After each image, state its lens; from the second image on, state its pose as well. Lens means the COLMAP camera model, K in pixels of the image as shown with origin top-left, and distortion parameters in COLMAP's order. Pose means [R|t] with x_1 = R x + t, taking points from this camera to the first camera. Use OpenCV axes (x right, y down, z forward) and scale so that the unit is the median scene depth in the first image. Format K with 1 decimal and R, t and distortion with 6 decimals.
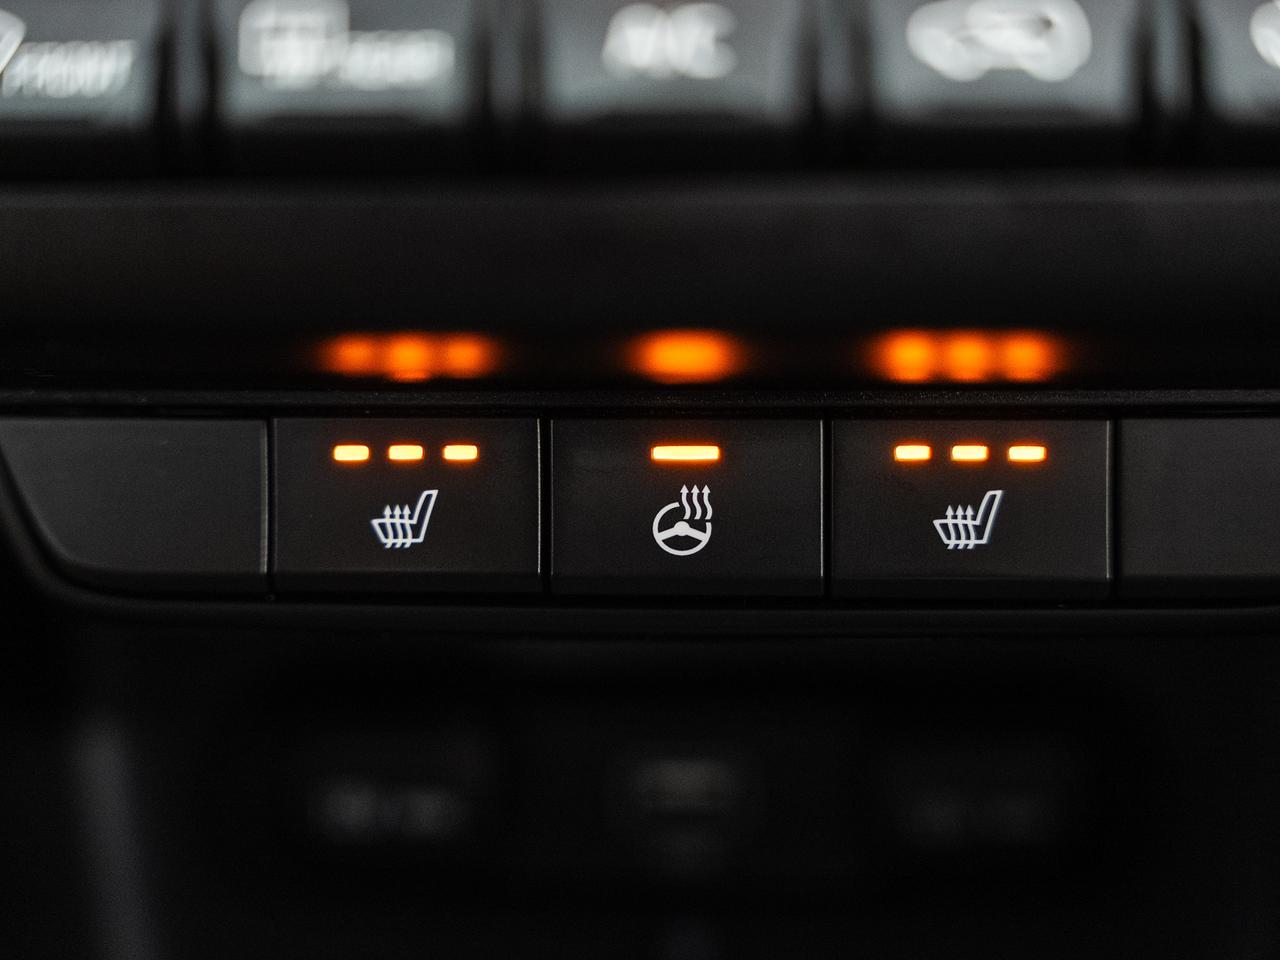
lens RADIAL K [[1859.4, 0, 640.0], [0, 1859.4, 480.0], [0, 0, 1]] dist [0.006192, 0.005150]
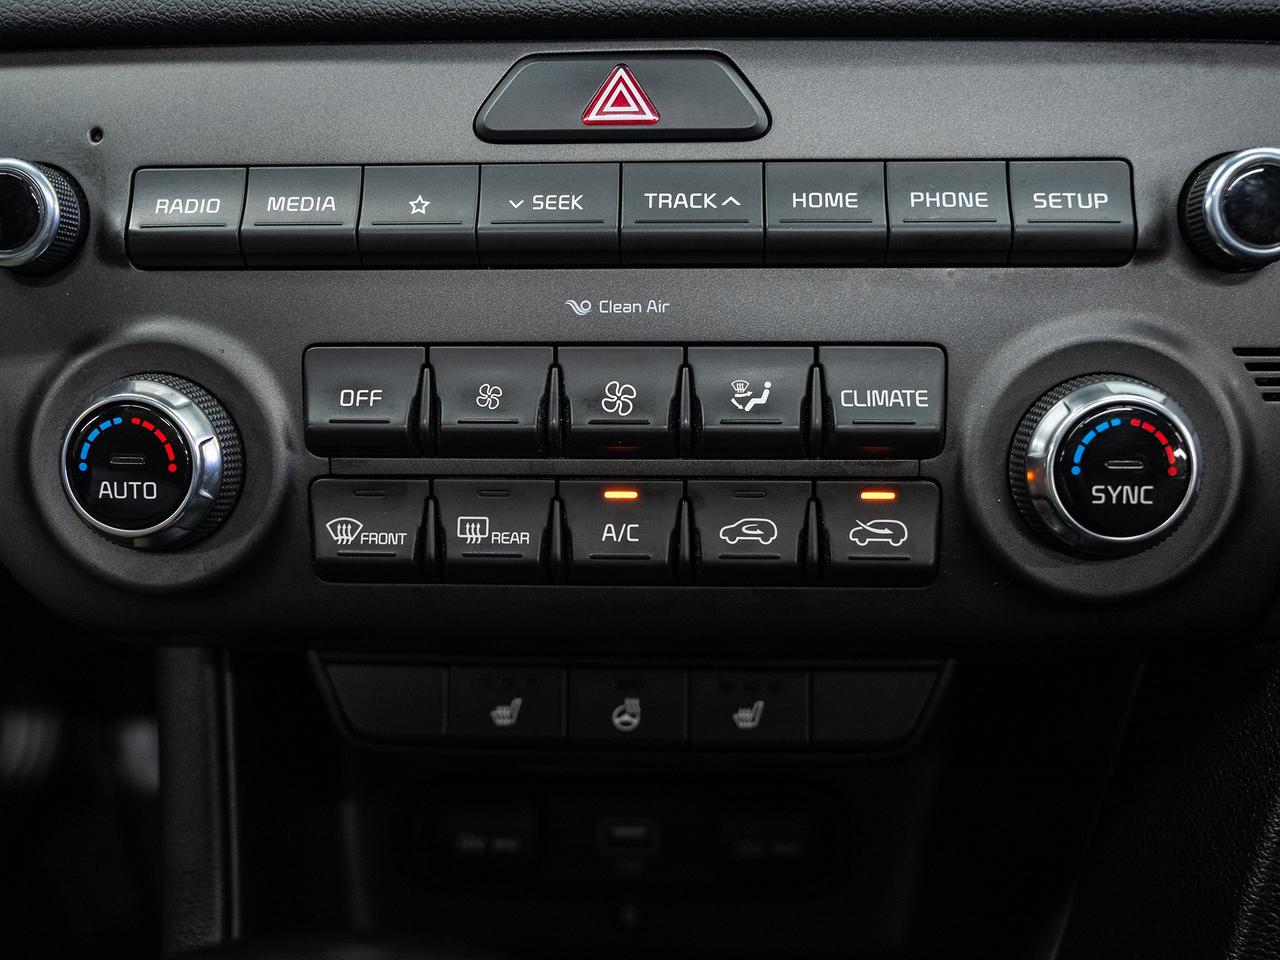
lens RADIAL K [[1332.3, 0, 640.0], [0, 1332.3, 480.0], [0, 0, 1]] dist [-0.008836, -0.013972]
pose [[0.999807, 0.013321, 0.014455, 0.011895], [-0.011473, 0.992563, -0.121188, -0.066717], [-0.015962, 0.120999, 0.992524, -0.685877]]
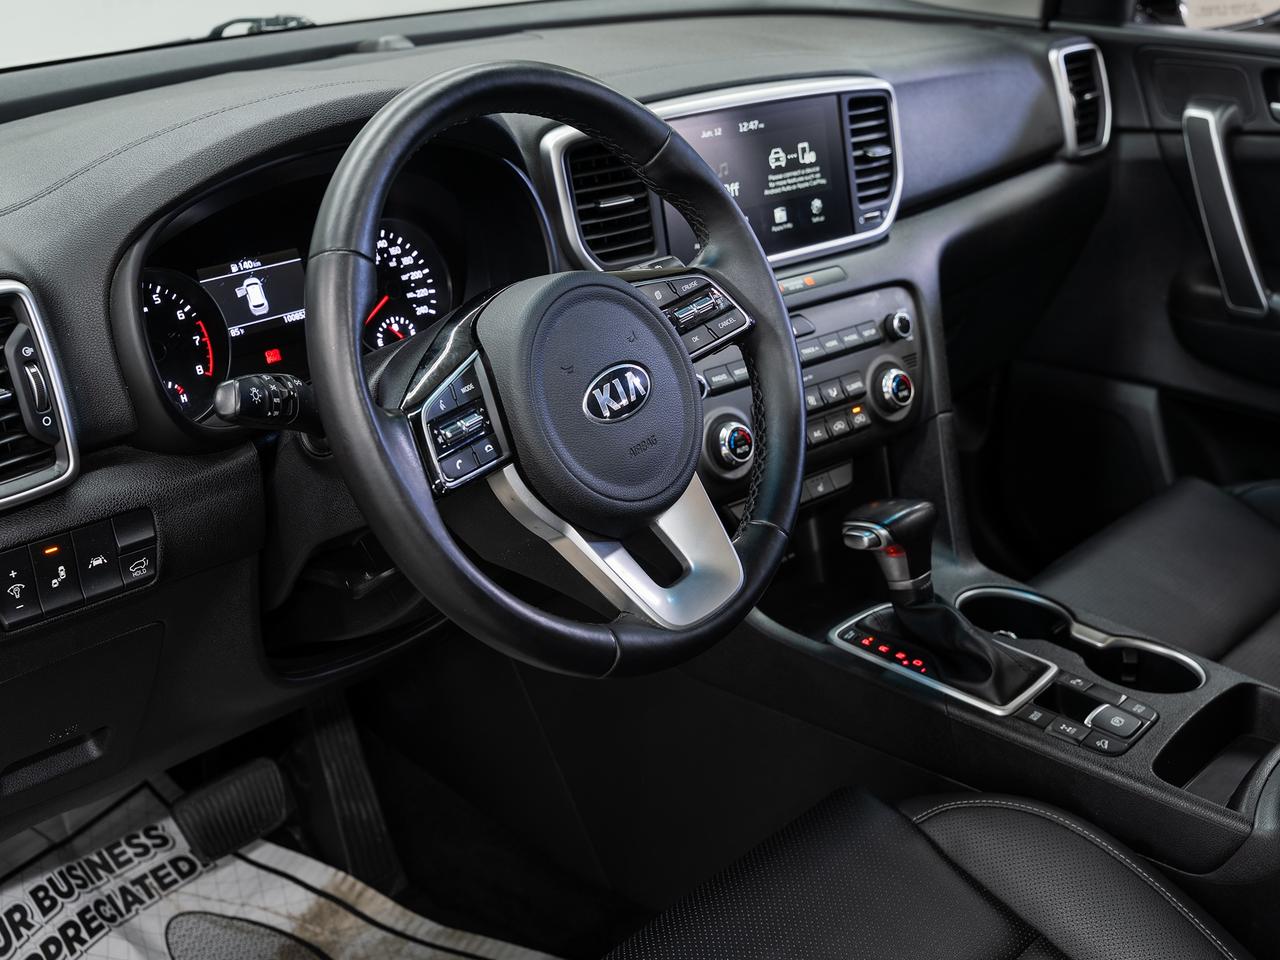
lens RADIAL K [[1681.6, 0, 640.0], [0, 1681.6, 480.0], [0, 0, 1]] dist [-0.013480, 0.054033]
pose [[0.697461, -0.232248, 0.677945, -5.320644], [0.378809, 0.922538, -0.073673, 0.233286], [-0.608320, 0.308196, 0.731411, -3.917084]]
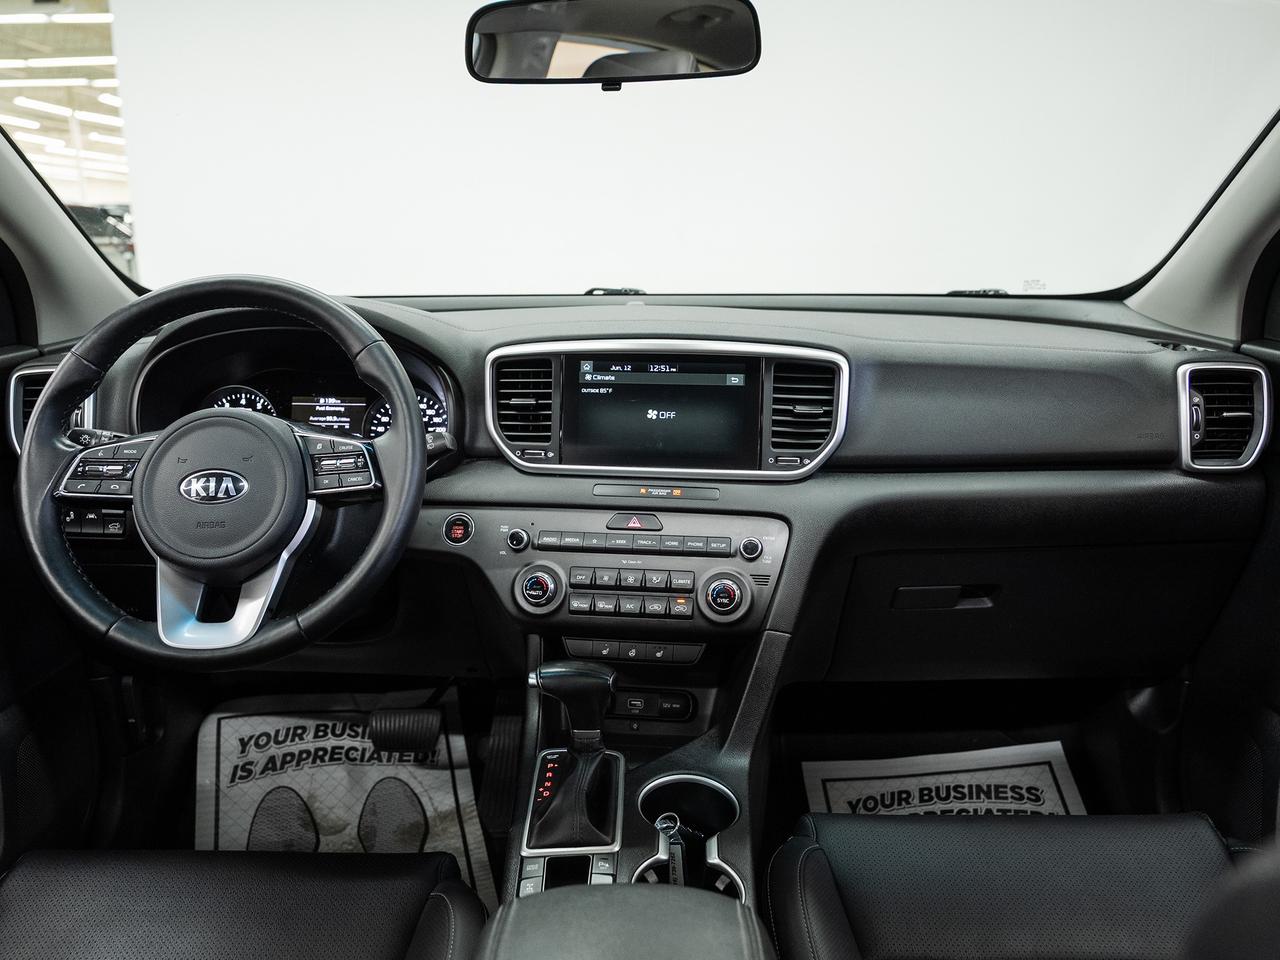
lens RADIAL K [[1003.1, 0, 640.0], [0, 1003.1, 480.0], [0, 0, 1]] dist [-0.037724, -0.005959]
pose [[0.996489, 0.050928, -0.066449, 0.386813], [-0.069909, 0.942868, -0.325749, 0.925235], [0.046063, 0.329251, 0.943118, -4.560342]]
